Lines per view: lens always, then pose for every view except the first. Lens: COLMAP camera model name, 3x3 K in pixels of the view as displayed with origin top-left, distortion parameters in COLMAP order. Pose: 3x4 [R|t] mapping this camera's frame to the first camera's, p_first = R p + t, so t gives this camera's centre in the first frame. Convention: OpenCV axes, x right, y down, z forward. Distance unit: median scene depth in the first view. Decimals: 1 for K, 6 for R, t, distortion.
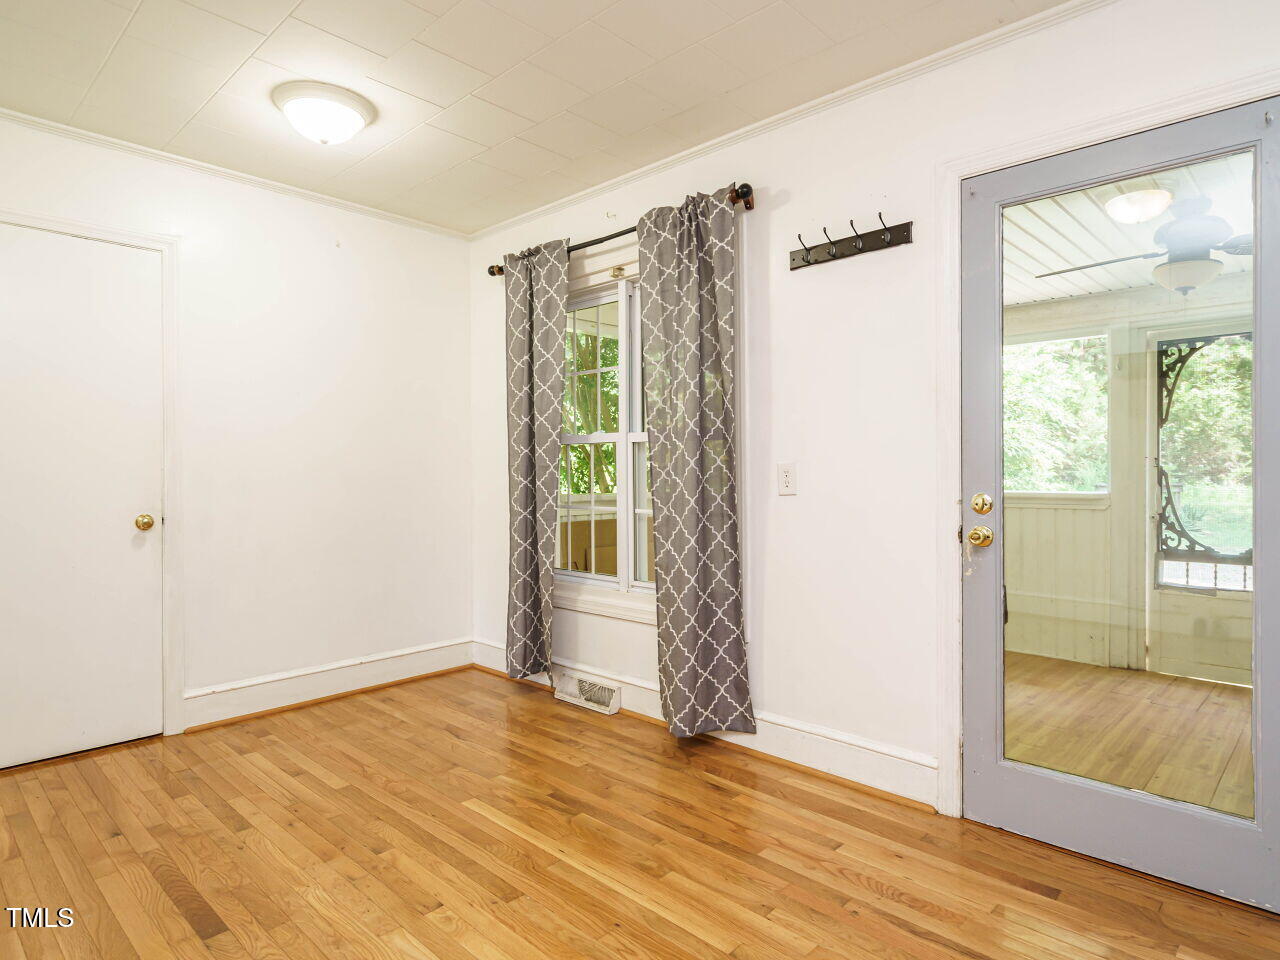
lens RADIAL K [[694.6, 0, 648.7], [0, 694.6, 472.9], [0, 0, 1]] dist [0.000513, 0.000046]
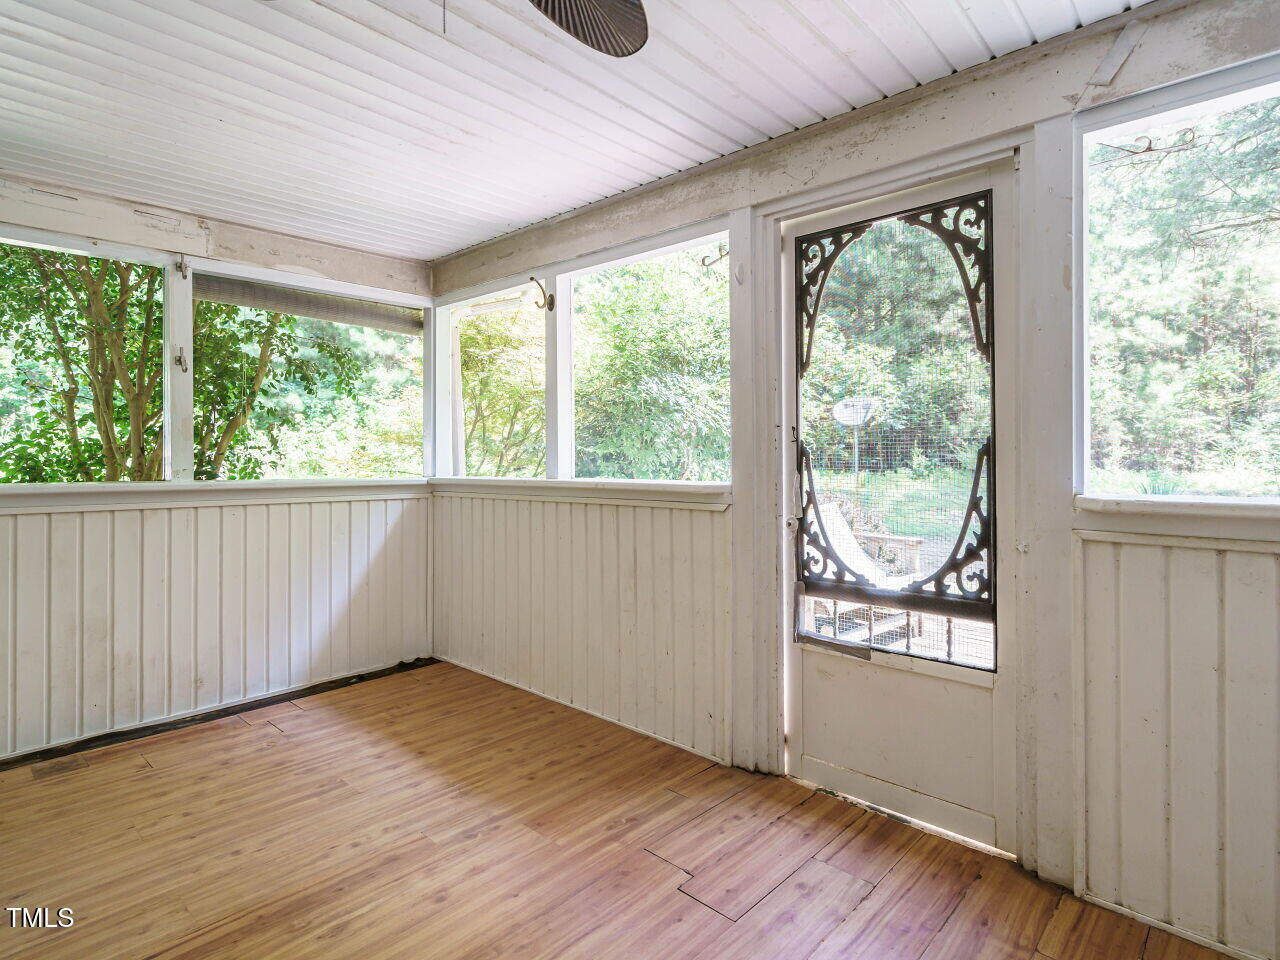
lens RADIAL K [[660.8, 0, 638.0], [0, 660.8, 449.6], [0, 0, 1]] dist [-0.003939, -0.000414]
pose [[0.999342, 0.001459, 0.036228, 0.577018], [-0.000995, 0.999917, -0.012825, 0.005746], [-0.036244, 0.012780, 0.999261, 0.428170]]
